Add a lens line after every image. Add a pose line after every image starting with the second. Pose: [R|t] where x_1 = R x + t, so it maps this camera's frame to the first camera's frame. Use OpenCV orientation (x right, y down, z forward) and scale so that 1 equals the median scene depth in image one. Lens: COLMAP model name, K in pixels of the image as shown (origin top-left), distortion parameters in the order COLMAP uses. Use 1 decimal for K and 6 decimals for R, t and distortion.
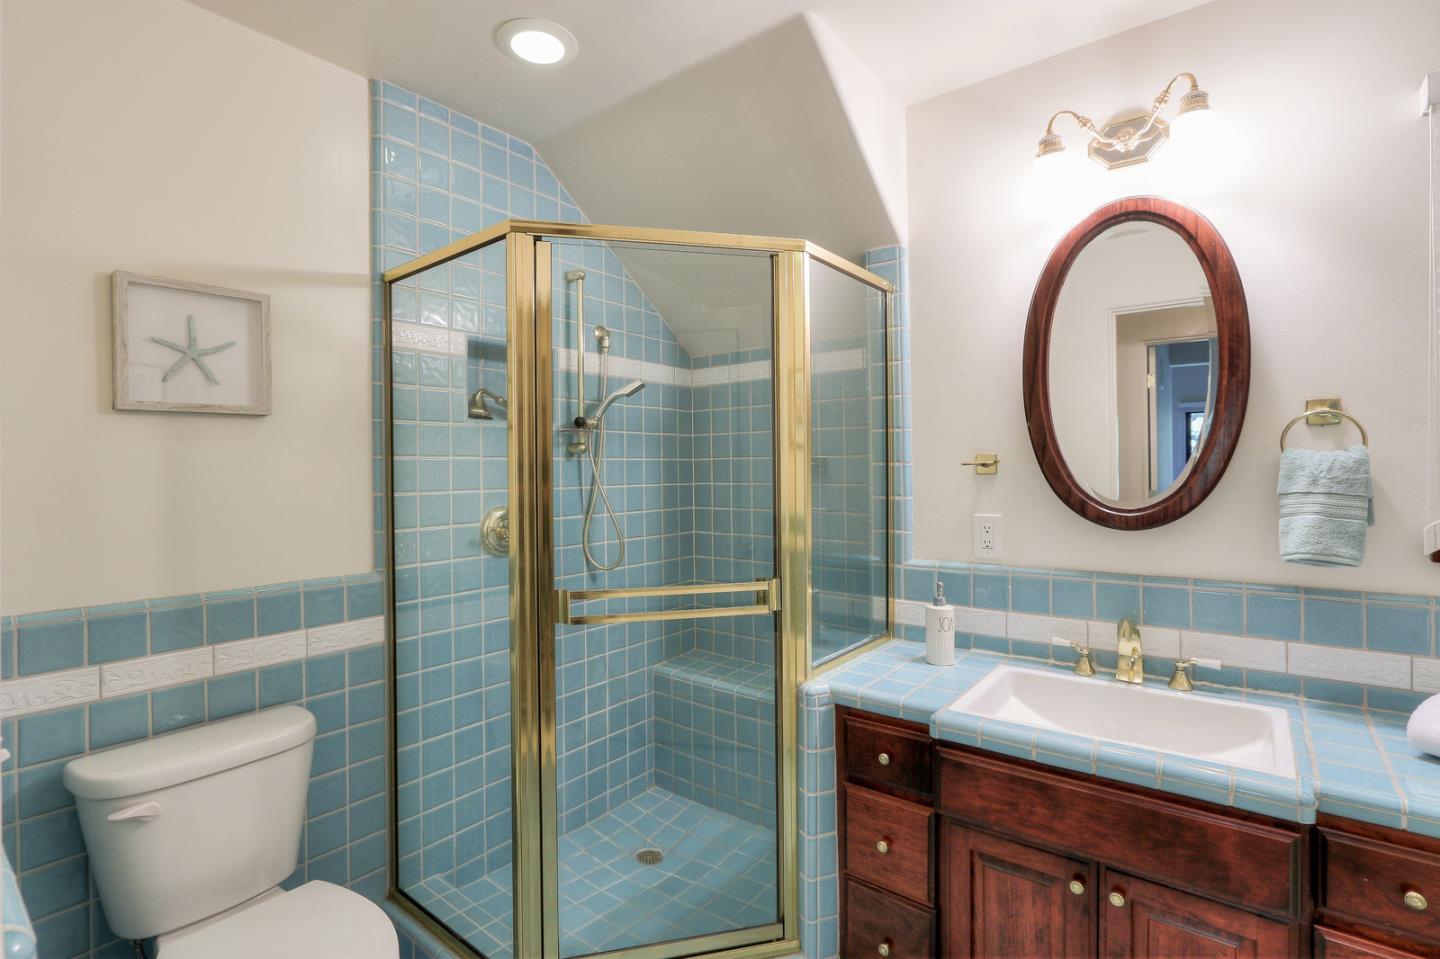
lens RADIAL K [[666.4, 0, 718.2], [0, 666.4, 476.1], [0, 0, 1]] dist [-0.021268, -0.000293]
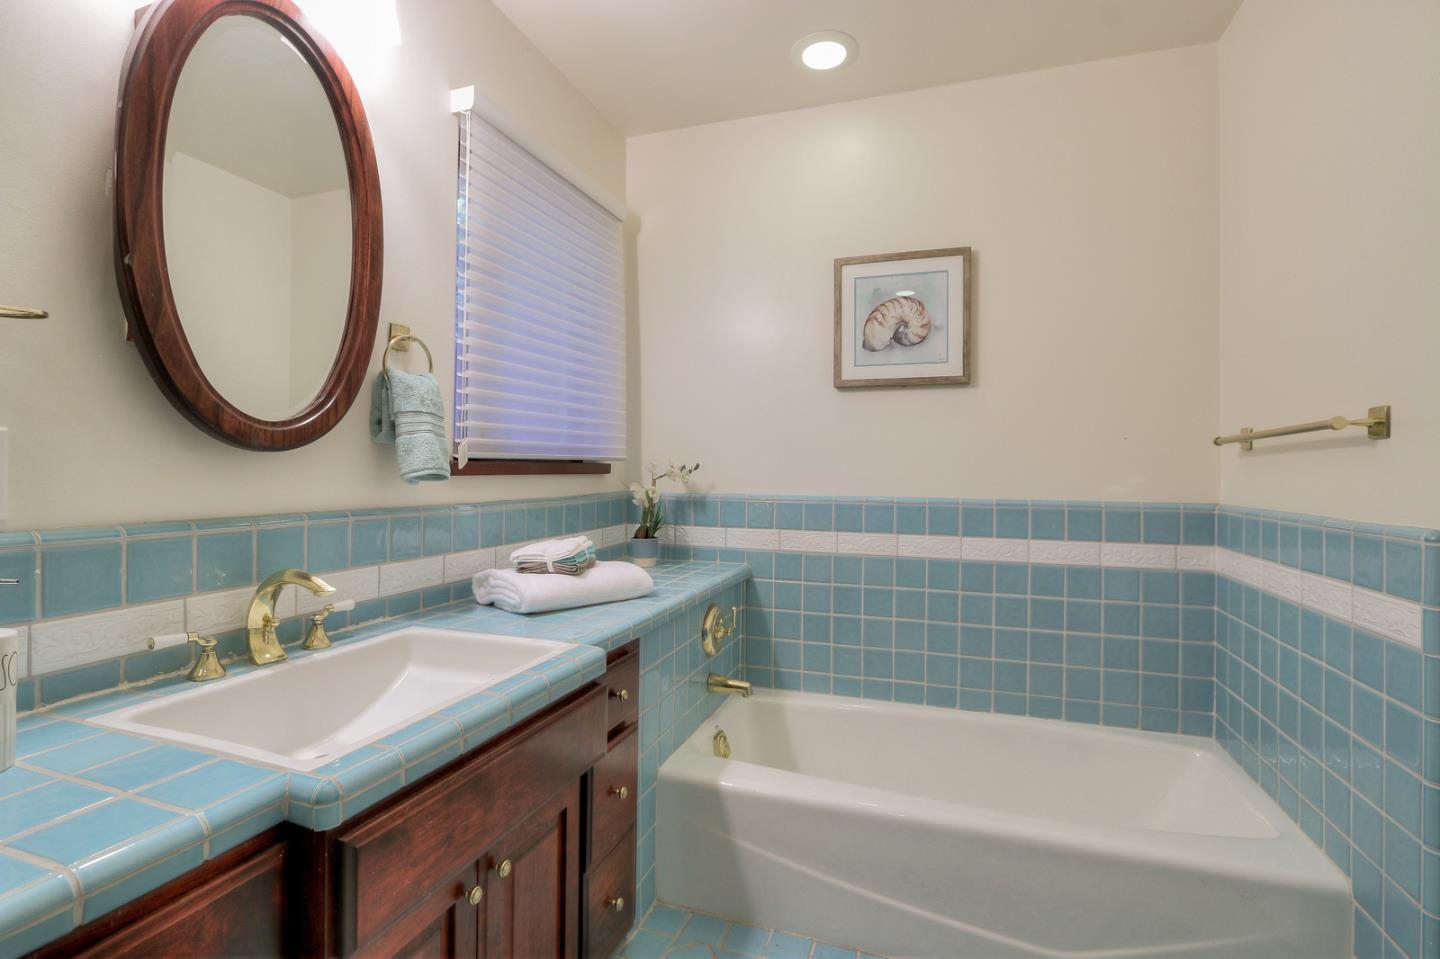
lens RADIAL K [[666.4, 0, 717.8], [0, 666.4, 473.6], [0, 0, 1]] dist [-0.021268, -0.000293]
pose [[-0.318844, 0.001549, 0.947806, -0.214943], [0.003334, 0.999994, -0.000513, 0.108586], [-0.947801, 0.002996, -0.318847, 0.769312]]
